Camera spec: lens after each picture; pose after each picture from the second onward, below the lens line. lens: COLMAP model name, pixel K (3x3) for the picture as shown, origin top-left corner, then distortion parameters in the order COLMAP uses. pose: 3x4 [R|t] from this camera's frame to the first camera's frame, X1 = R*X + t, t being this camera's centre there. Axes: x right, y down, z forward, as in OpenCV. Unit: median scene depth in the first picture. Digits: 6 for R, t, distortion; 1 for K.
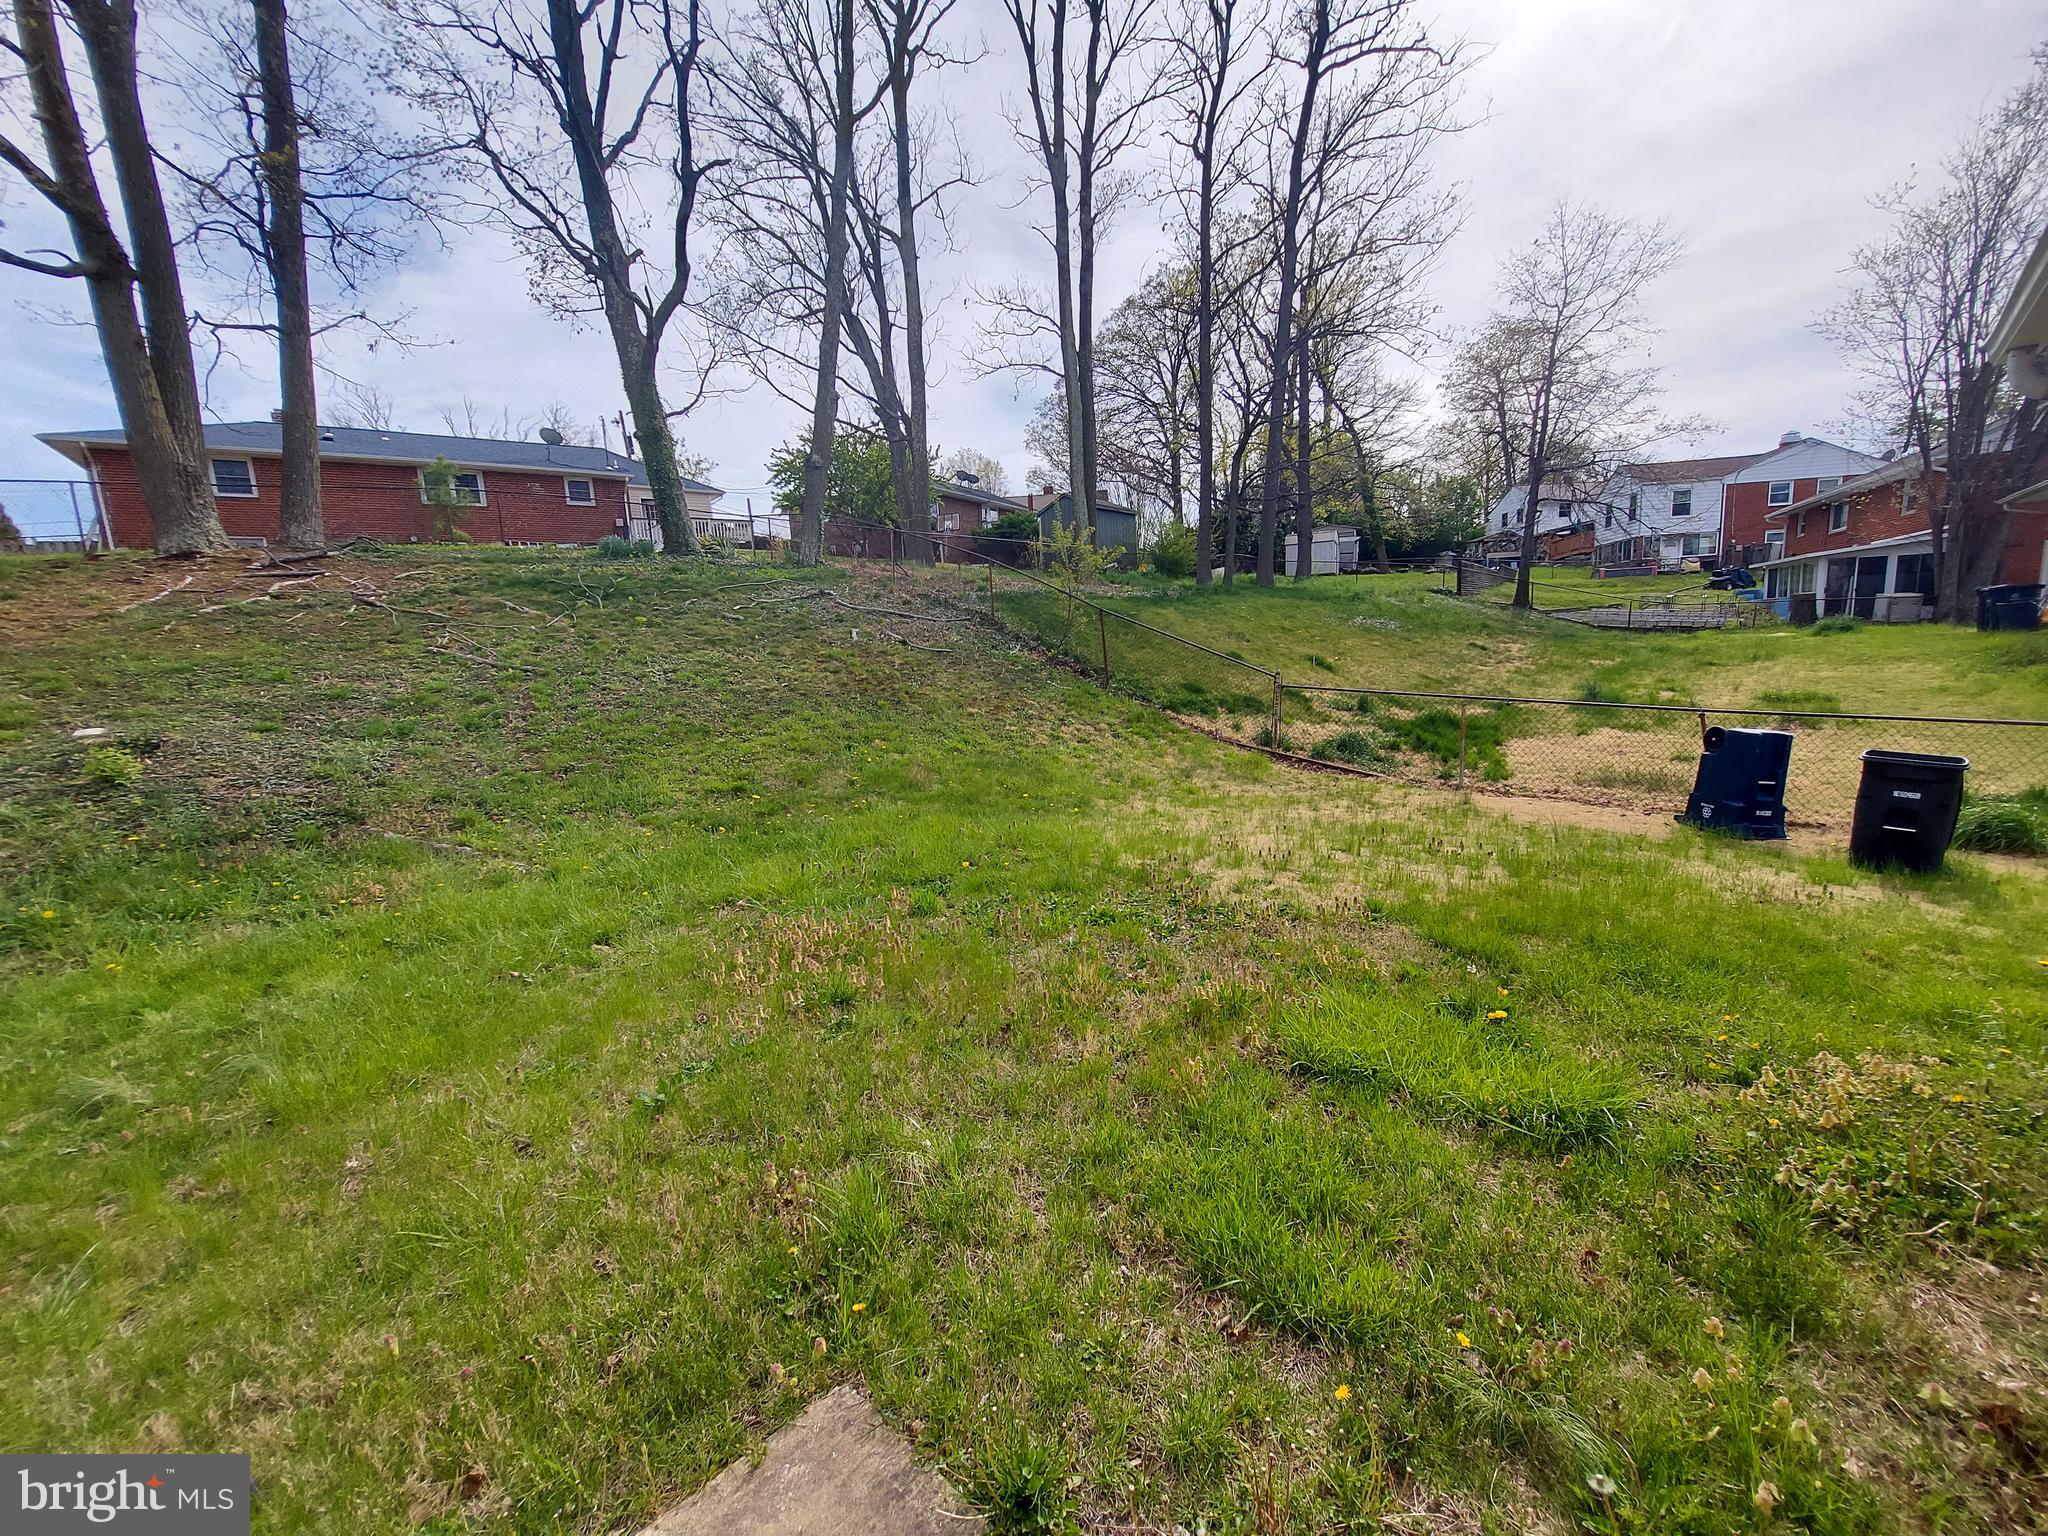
lens RADIAL K [[827.0, 0, 1026.9], [0, 827.0, 774.0], [0, 0, 1]] dist [-0.010412, -0.000473]
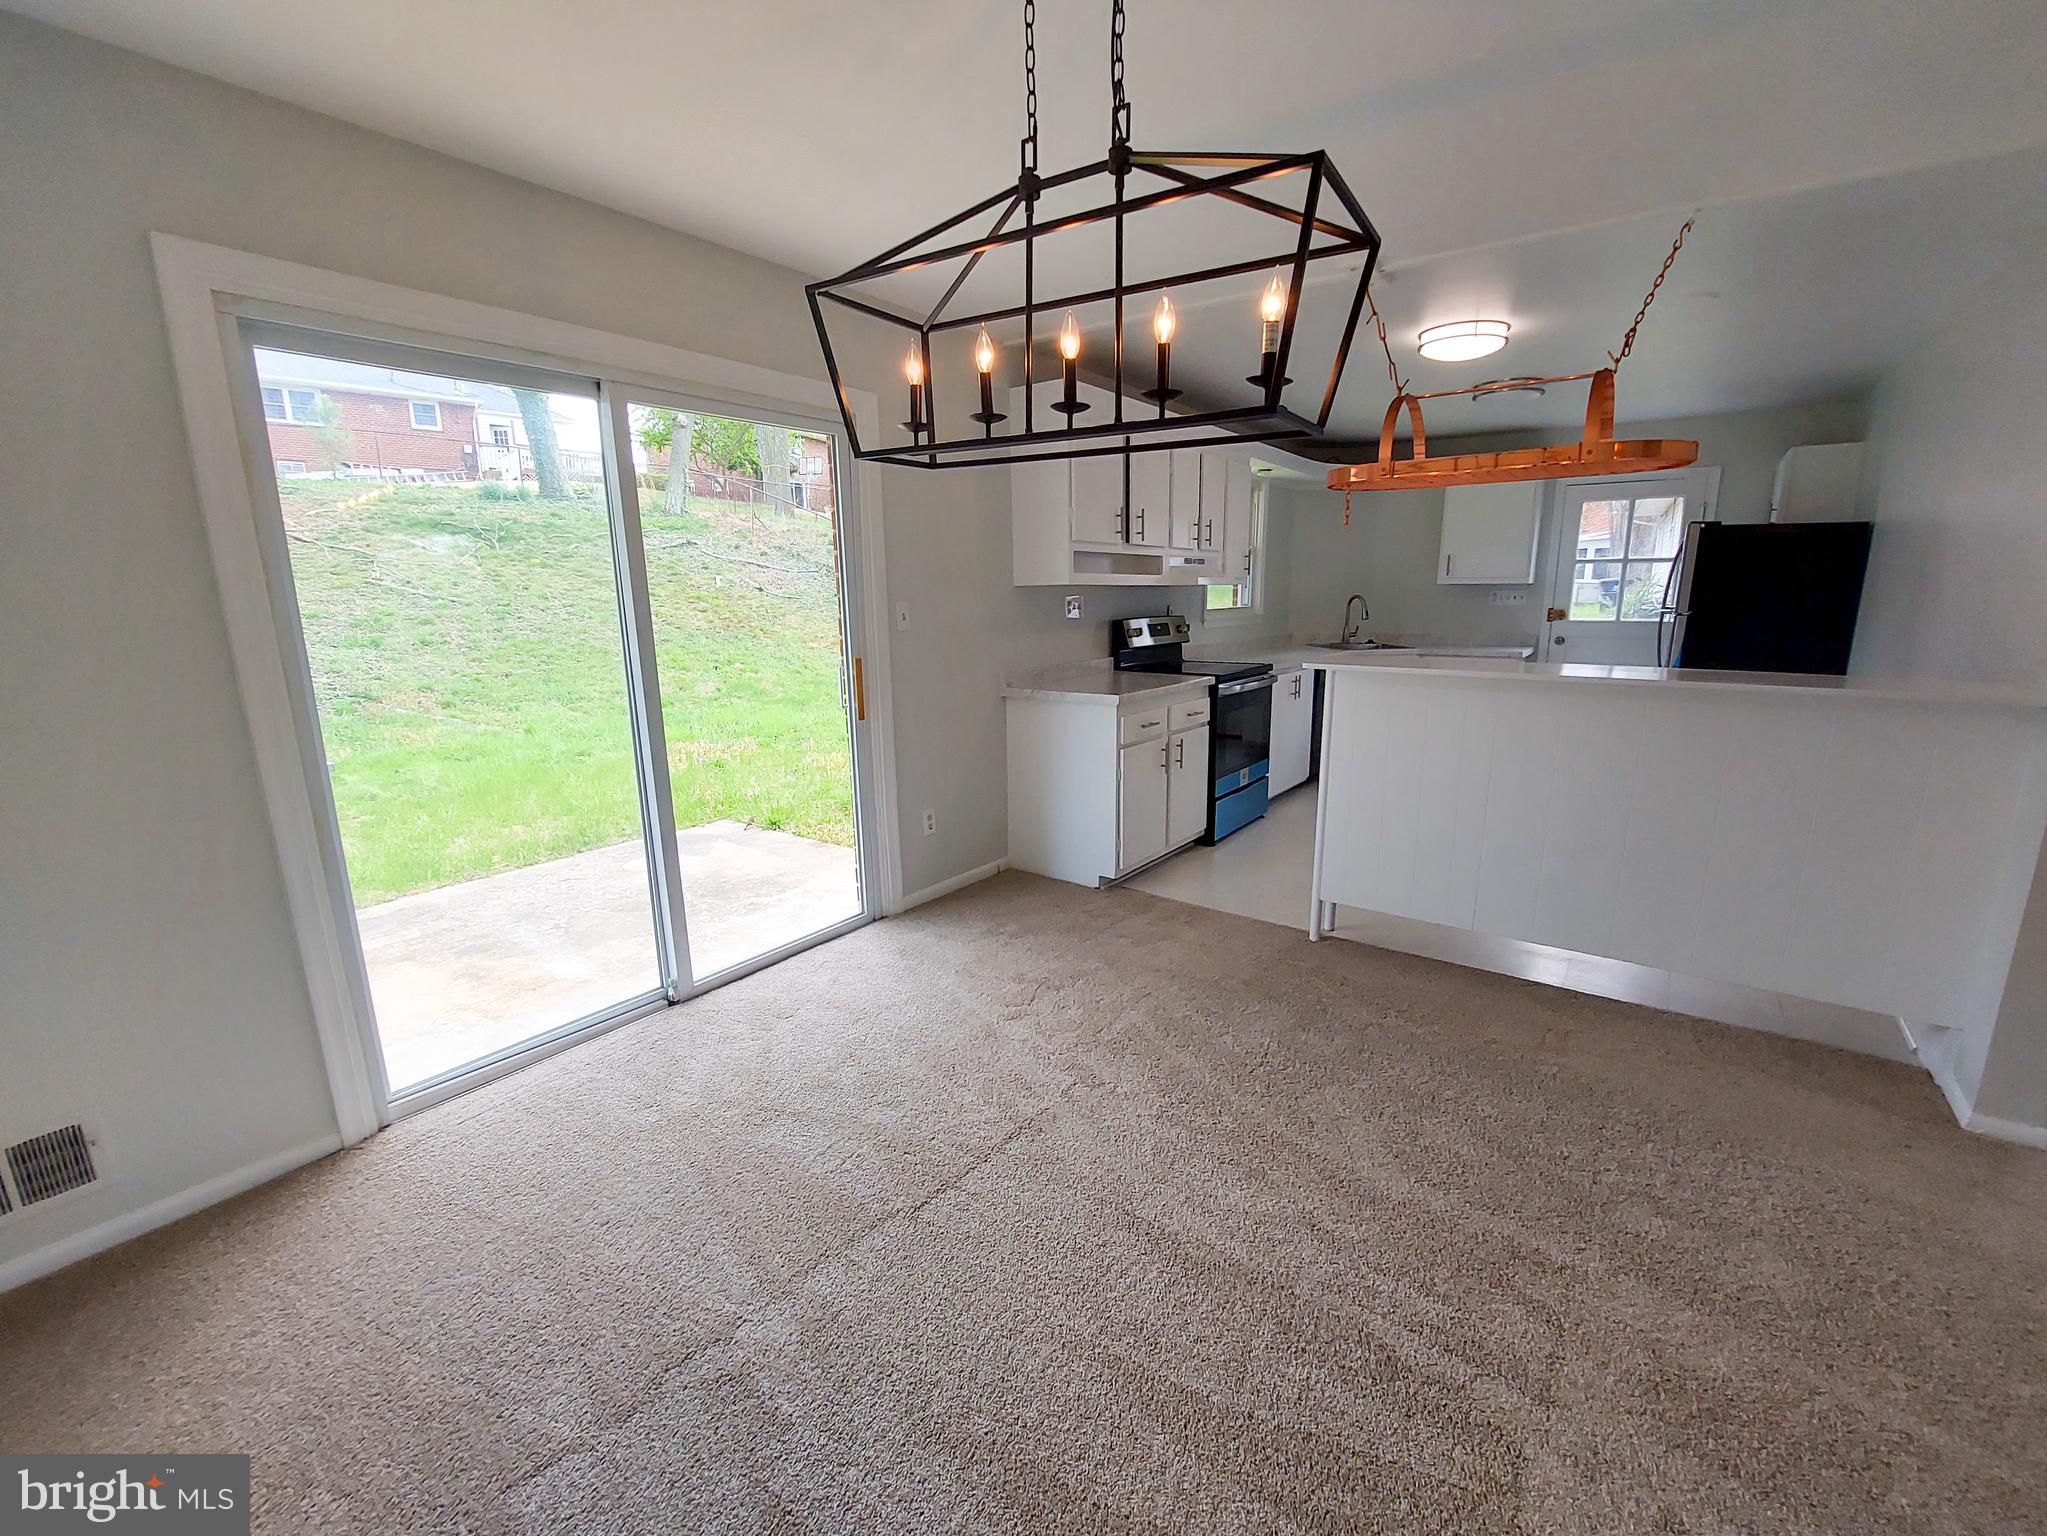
lens RADIAL K [[826.6, 0, 1031.3], [0, 826.6, 766.2], [0, 0, 1]] dist [-0.010412, -0.000473]
pose [[0.986863, 0.010166, 0.161238, 0.077385], [-0.018765, 0.998476, 0.051896, 0.047868], [-0.160465, -0.054240, 0.985550, -0.417514]]
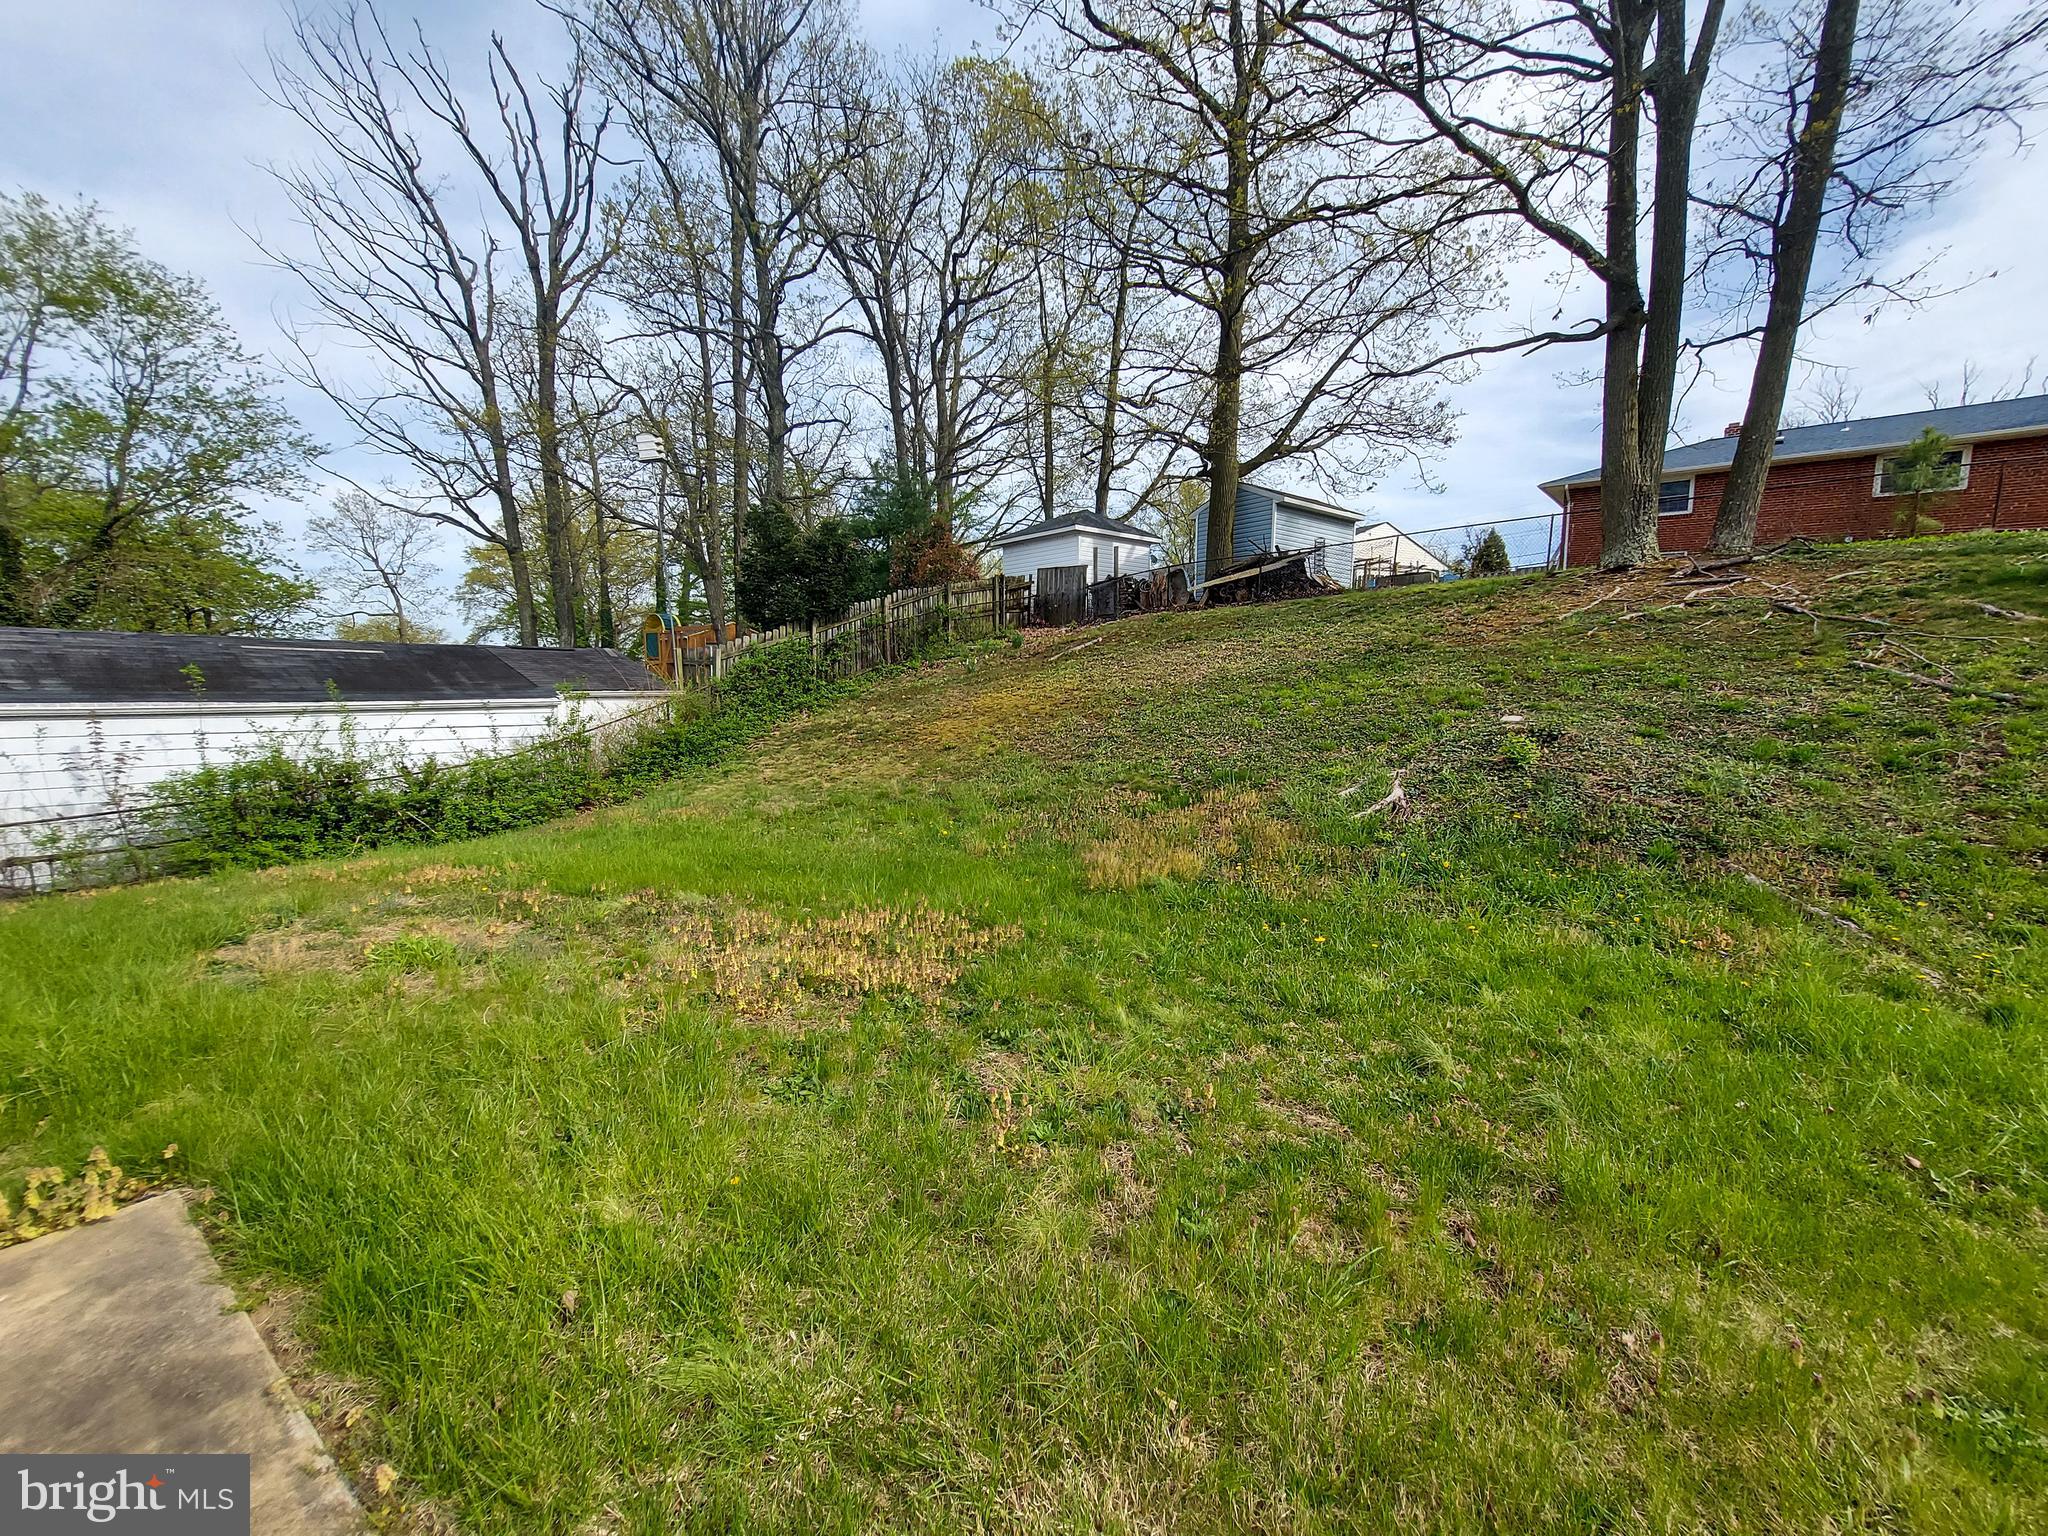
lens RADIAL K [[827.0, 0, 1029.3], [0, 827.0, 770.1], [0, 0, 1]] dist [-0.010412, -0.000473]
pose [[0.179327, 0.165348, -0.969795, -0.069273], [-0.184746, 0.973897, 0.131885, -0.004495], [0.966287, 0.155515, 0.205193, 0.059178]]
